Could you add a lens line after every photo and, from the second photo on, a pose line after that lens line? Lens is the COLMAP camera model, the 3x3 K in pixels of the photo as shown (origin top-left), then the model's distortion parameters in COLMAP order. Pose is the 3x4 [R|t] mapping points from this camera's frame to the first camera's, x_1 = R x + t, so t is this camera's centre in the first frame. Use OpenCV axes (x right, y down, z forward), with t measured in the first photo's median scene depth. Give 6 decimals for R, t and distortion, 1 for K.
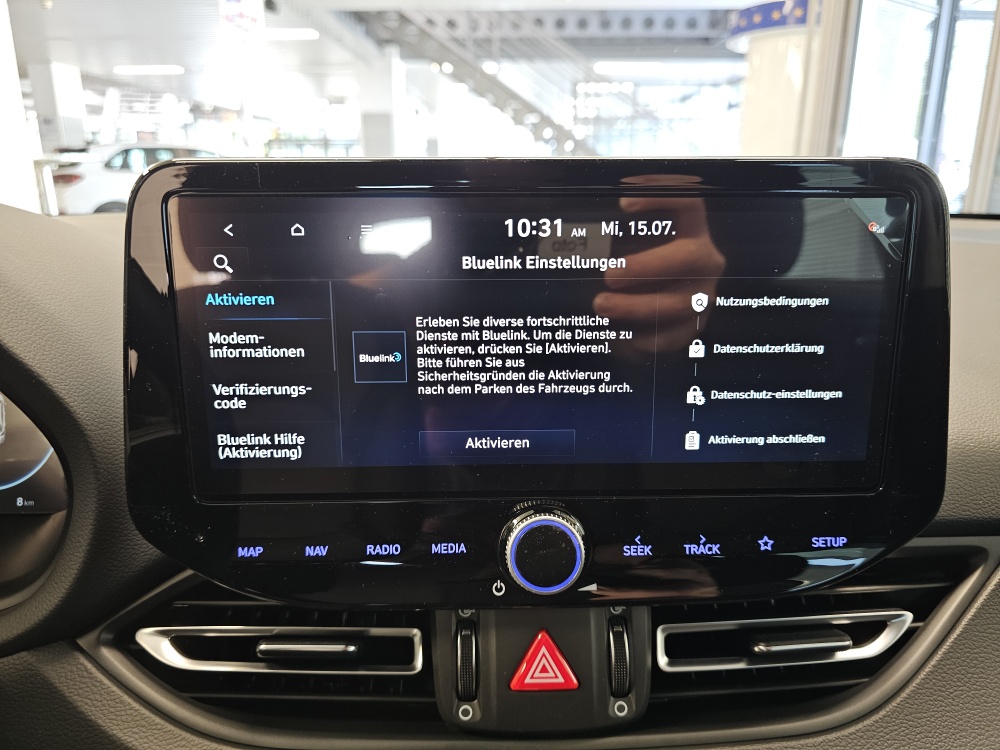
lens RADIAL K [[689.5, 0, 501.9], [0, 689.5, 369.5], [0, 0, 1]] dist [0.026161, -0.039635]
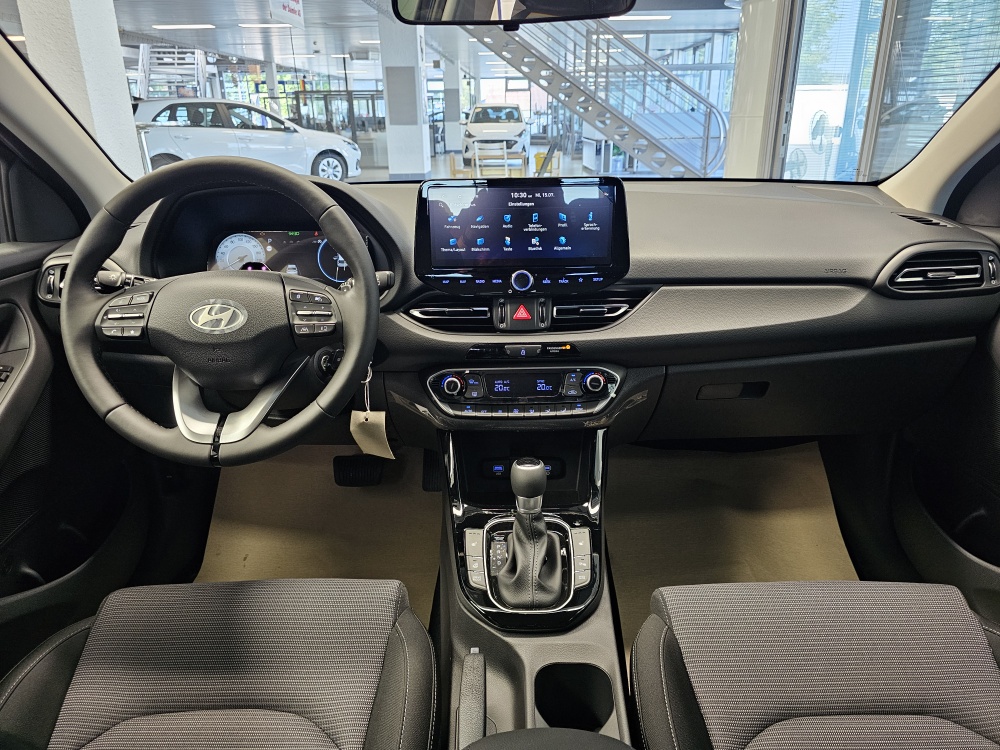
lens RADIAL K [[664.2, 0, 504.5], [0, 664.2, 372.4], [0, 0, 1]] dist [0.046370, -0.040327]
pose [[0.999755, -0.002653, -0.021954, 0.041567], [0.004491, 0.996446, 0.084113, 0.432028], [0.021653, -0.084191, 0.996214, -2.573274]]
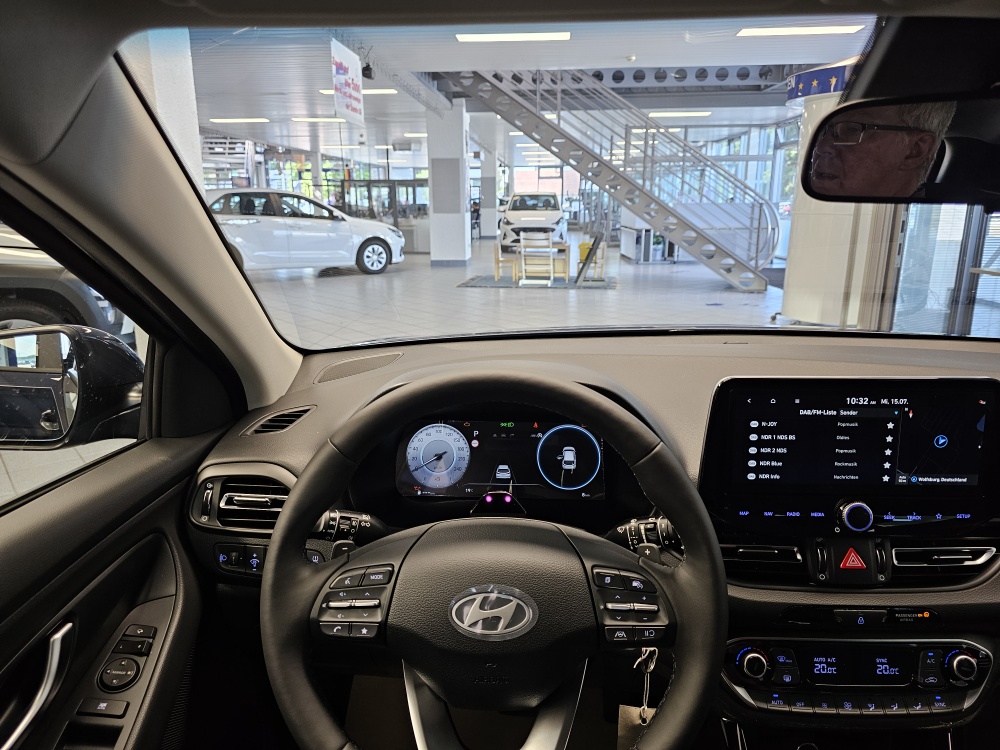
lens RADIAL K [[666.2, 0, 500.0], [0, 666.2, 375.0], [0, 0, 1]] dist [0.052397, -0.043336]
pose [[0.998038, 0.012659, -0.061314, -1.113070], [-0.014297, 0.999550, -0.026352, -0.193191], [0.060953, 0.027177, 0.997771, -1.655428]]
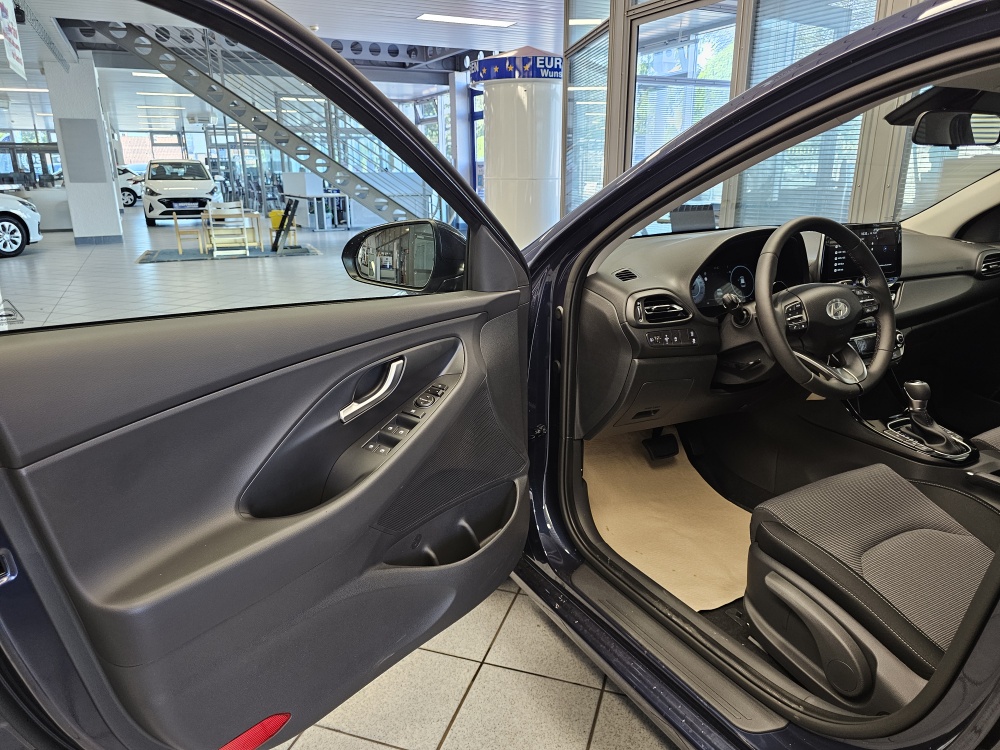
lens RADIAL K [[669.8, 0, 493.0], [0, 669.8, 378.1], [0, 0, 1]] dist [0.038093, -0.038035]
pose [[0.890097, -0.138448, 0.434235, -5.351227], [0.130853, 0.990263, 0.047503, 0.328431], [-0.436584, 0.014539, 0.899546, -2.948447]]
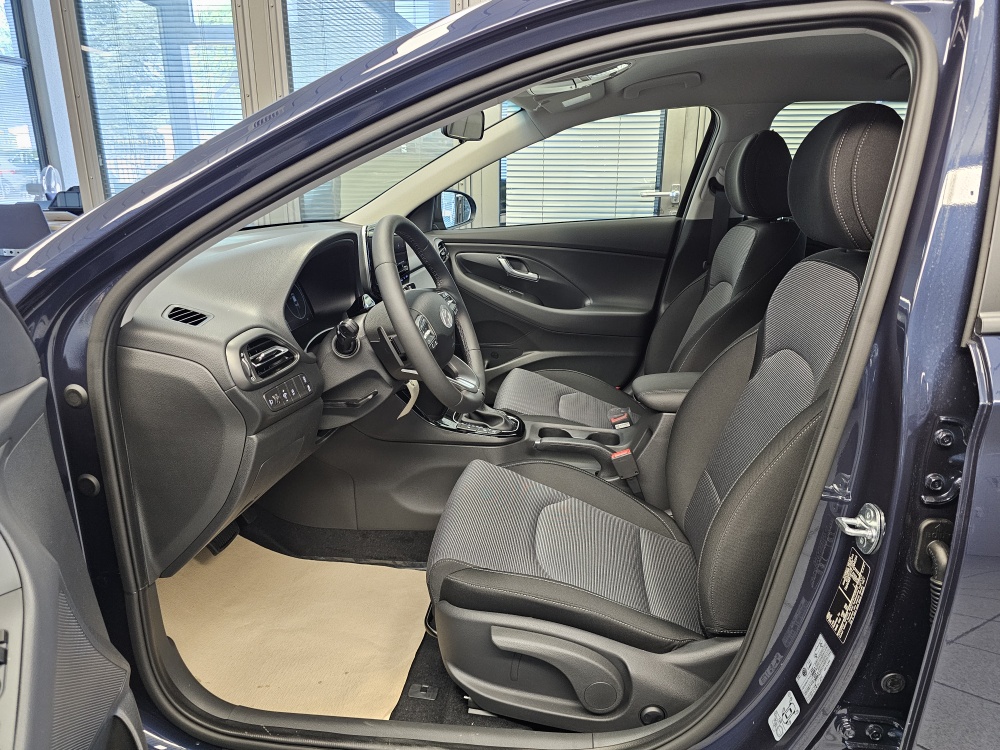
lens RADIAL K [[674.7, 0, 508.8], [0, 674.7, 366.0], [0, 0, 1]] dist [0.041827, -0.046351]
pose [[0.129339, -0.276589, 0.952245, -5.201539], [0.265082, 0.935005, 0.235577, -0.196604], [-0.955512, 0.221954, 0.194252, -0.981701]]
